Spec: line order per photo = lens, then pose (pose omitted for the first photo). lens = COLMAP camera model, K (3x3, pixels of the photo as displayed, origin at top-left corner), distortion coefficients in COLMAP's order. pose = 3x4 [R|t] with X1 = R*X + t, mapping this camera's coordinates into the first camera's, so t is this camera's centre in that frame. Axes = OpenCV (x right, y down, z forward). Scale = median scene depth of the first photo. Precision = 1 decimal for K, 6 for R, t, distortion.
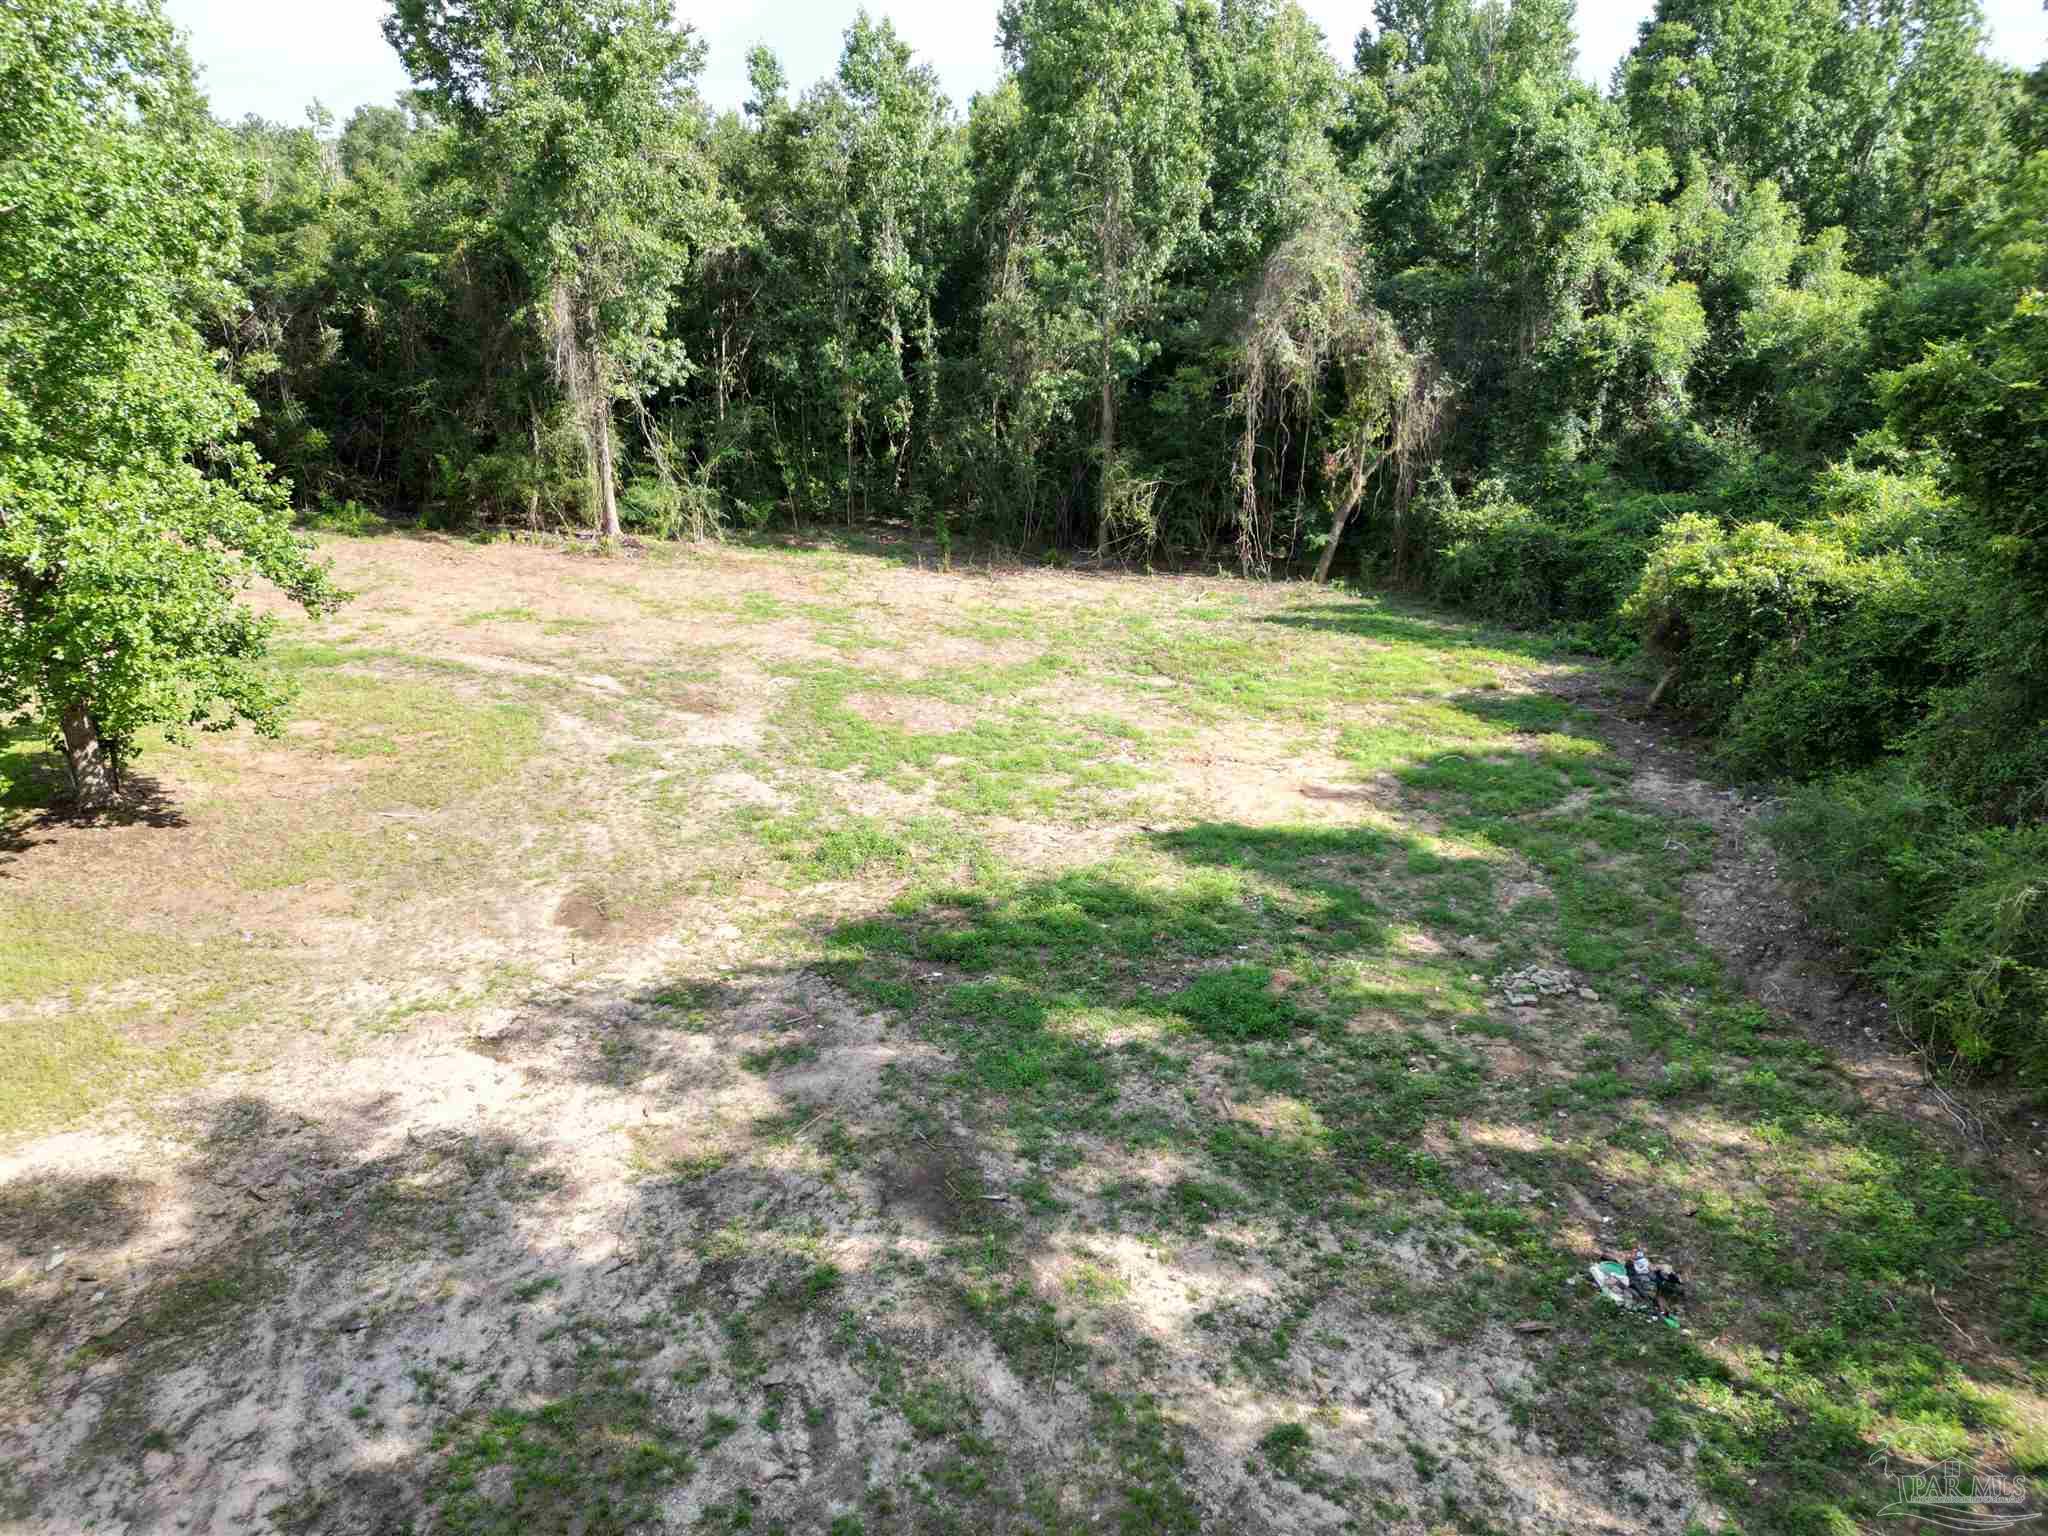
lens RADIAL K [[1450.2, 0, 1017.7], [0, 1450.2, 763.0], [0, 0, 1]] dist [0.056700, -0.031586]
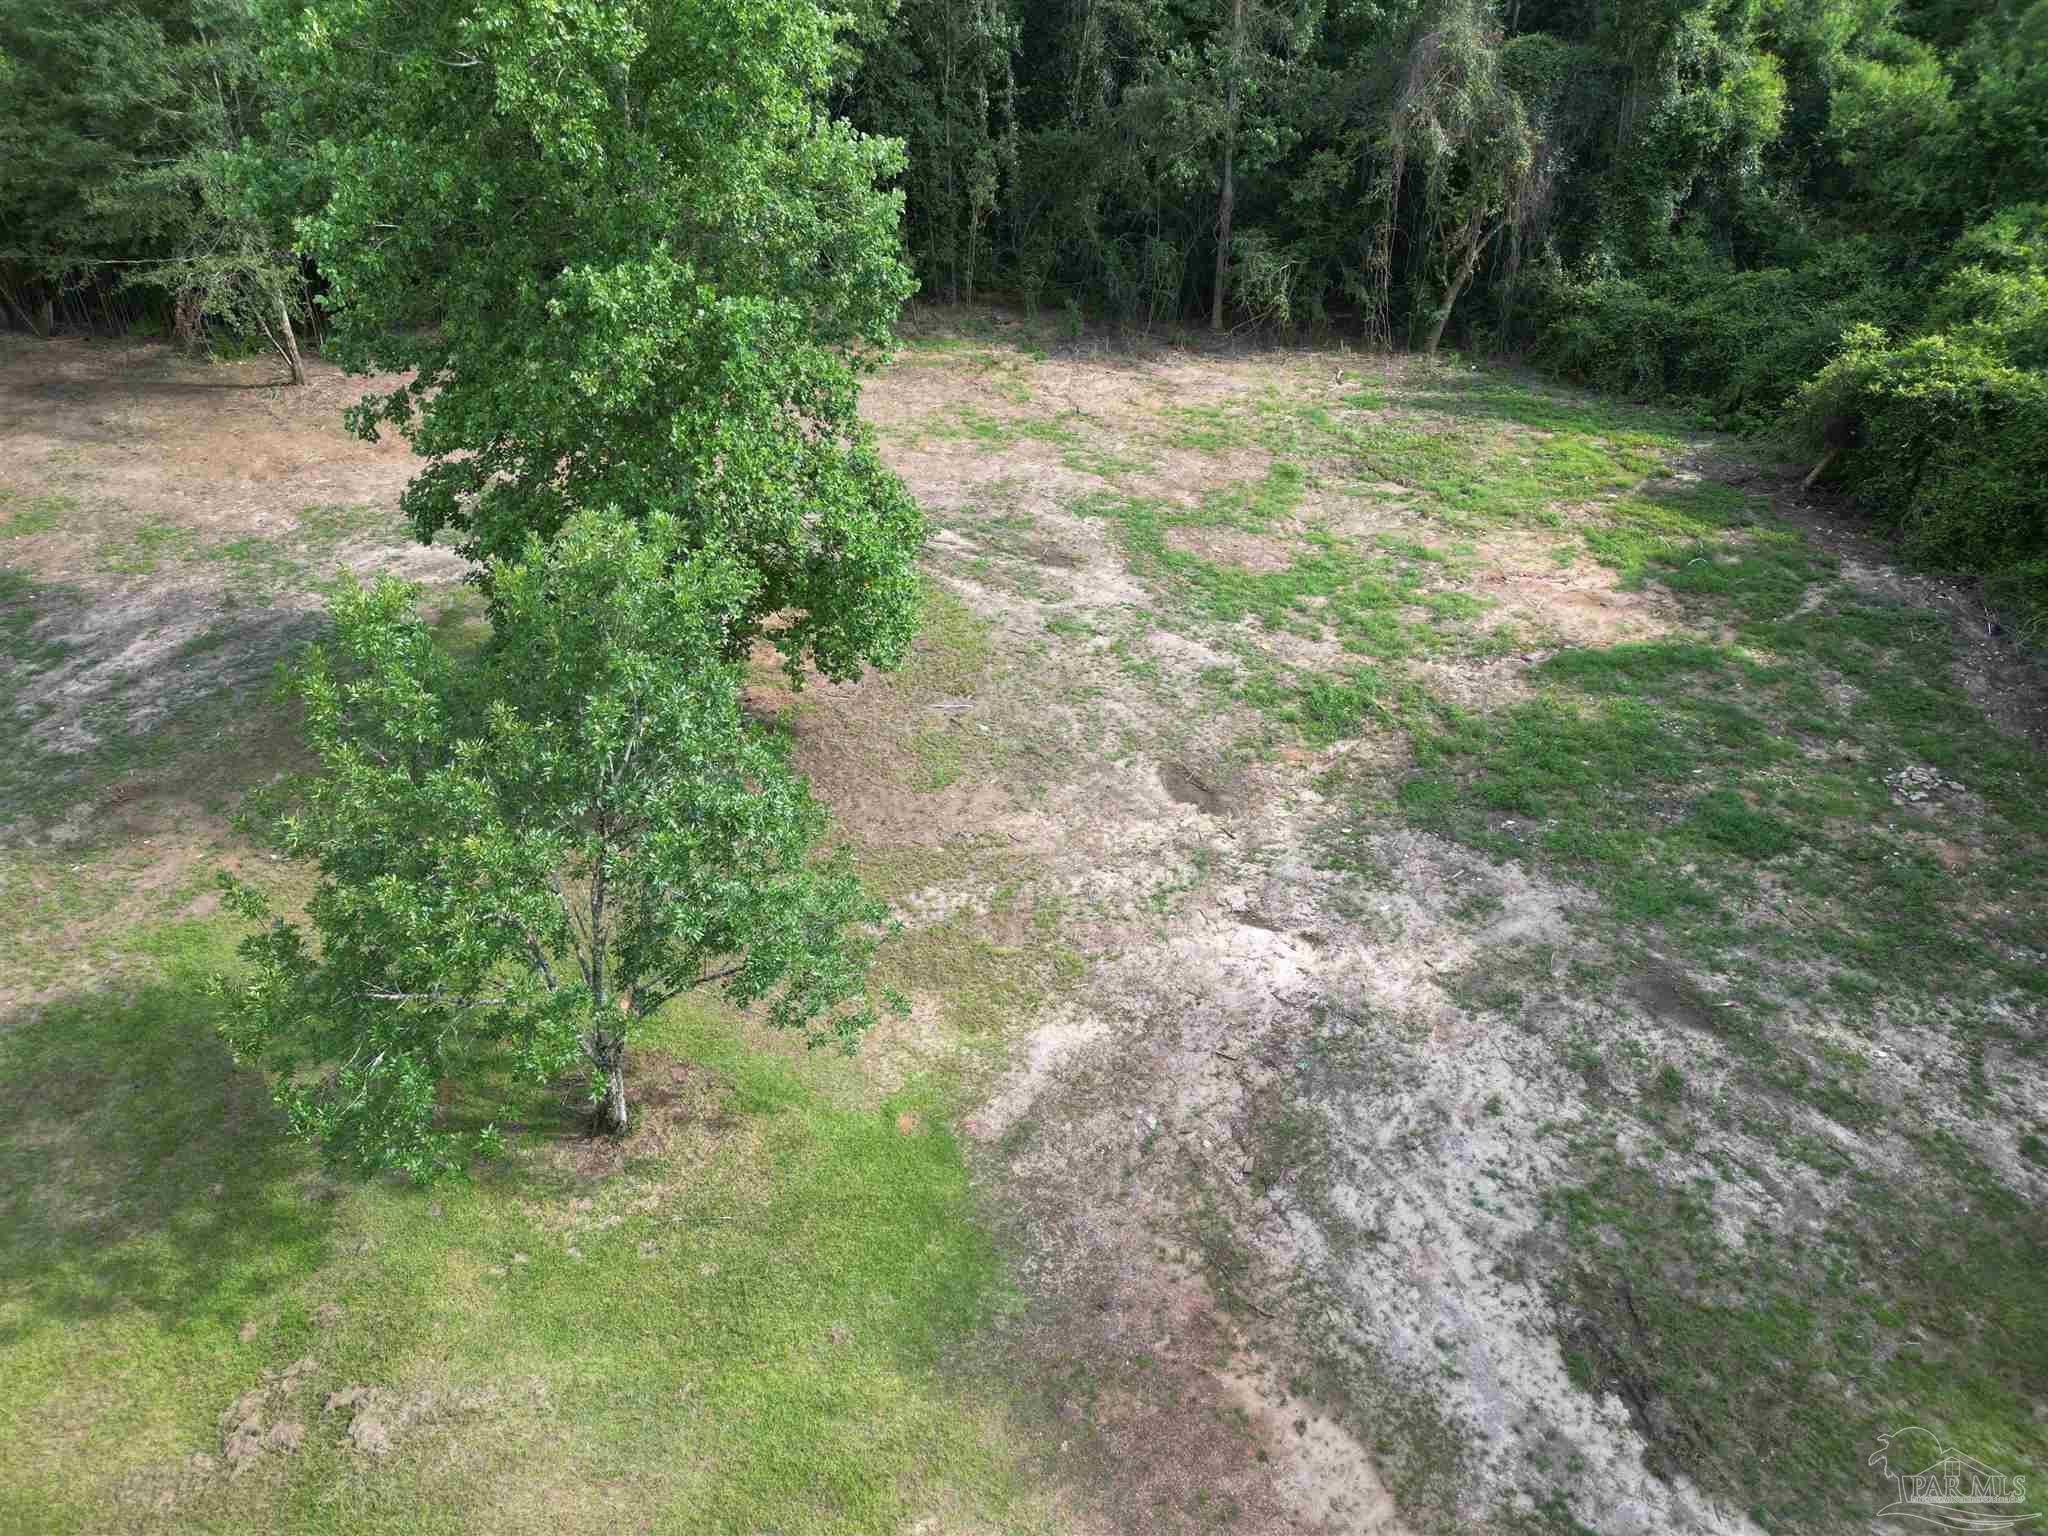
lens RADIAL K [[1450.2, 0, 1028.9], [0, 1450.2, 763.9], [0, 0, 1]] dist [0.056700, -0.031586]
pose [[0.986110, -0.087898, 0.140928, -0.333782], [0.054281, 0.972449, 0.226708, -0.112347], [-0.156973, -0.215909, 0.963713, -0.085801]]
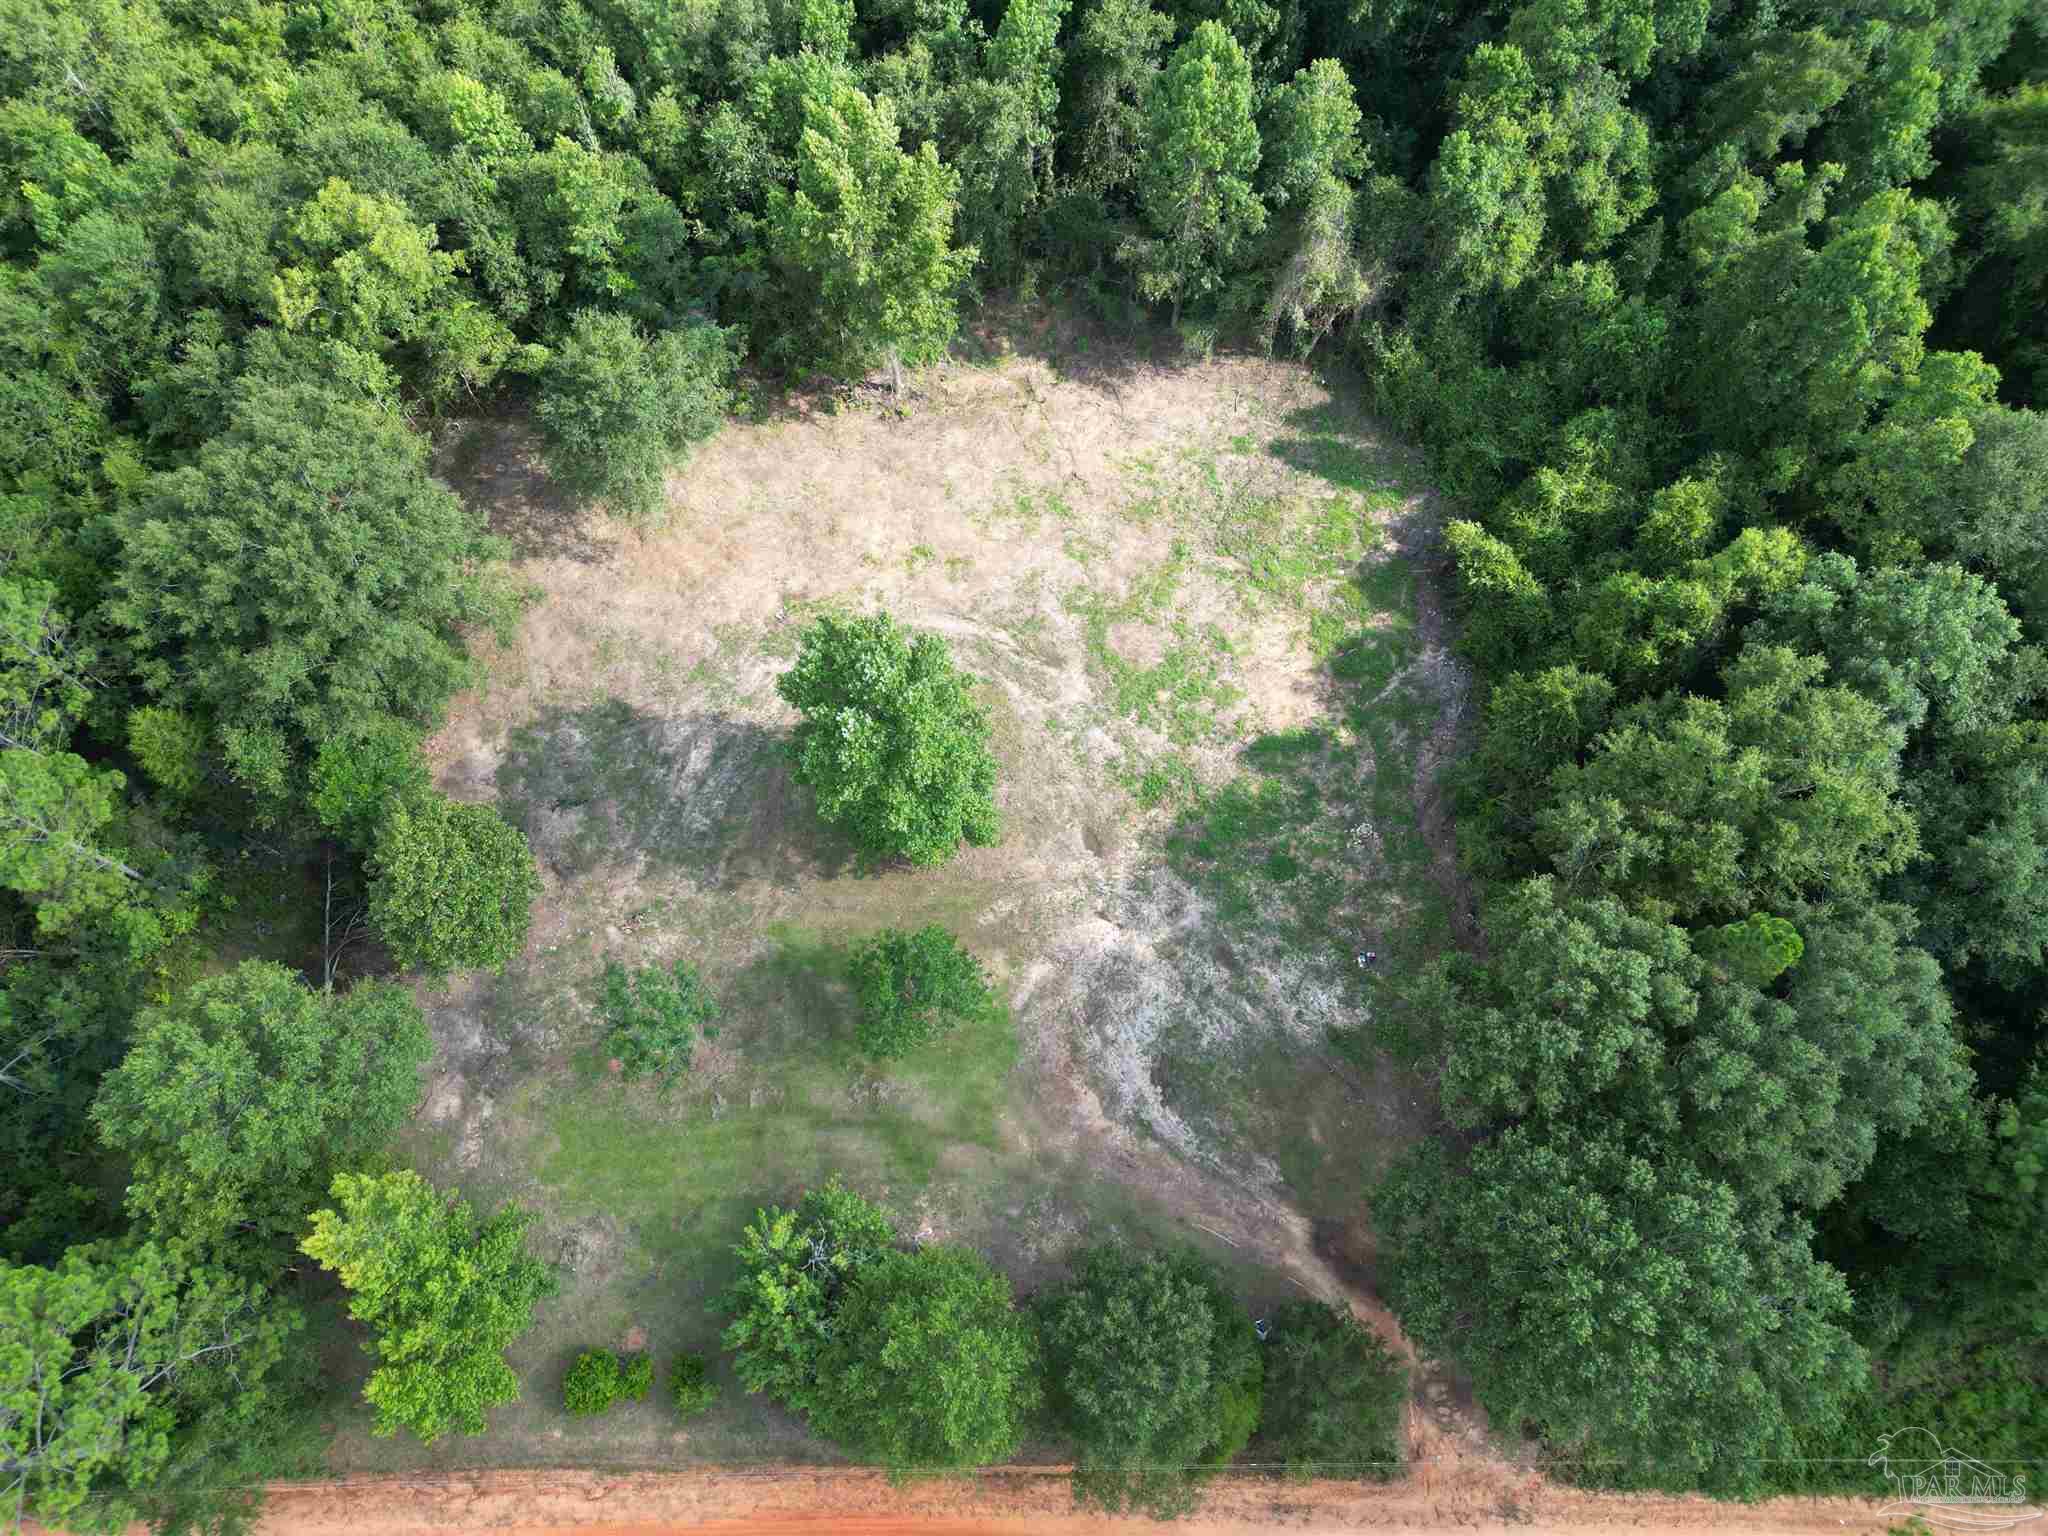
lens RADIAL K [[1450.2, 0, 1023.2], [0, 1450.2, 779.4], [0, 0, 1]] dist [0.056700, -0.031586]
pose [[0.991686, -0.125305, 0.029299, -0.299067], [0.060762, 0.656651, 0.751743, -1.425779], [-0.113436, -0.743713, 0.658805, -0.623058]]
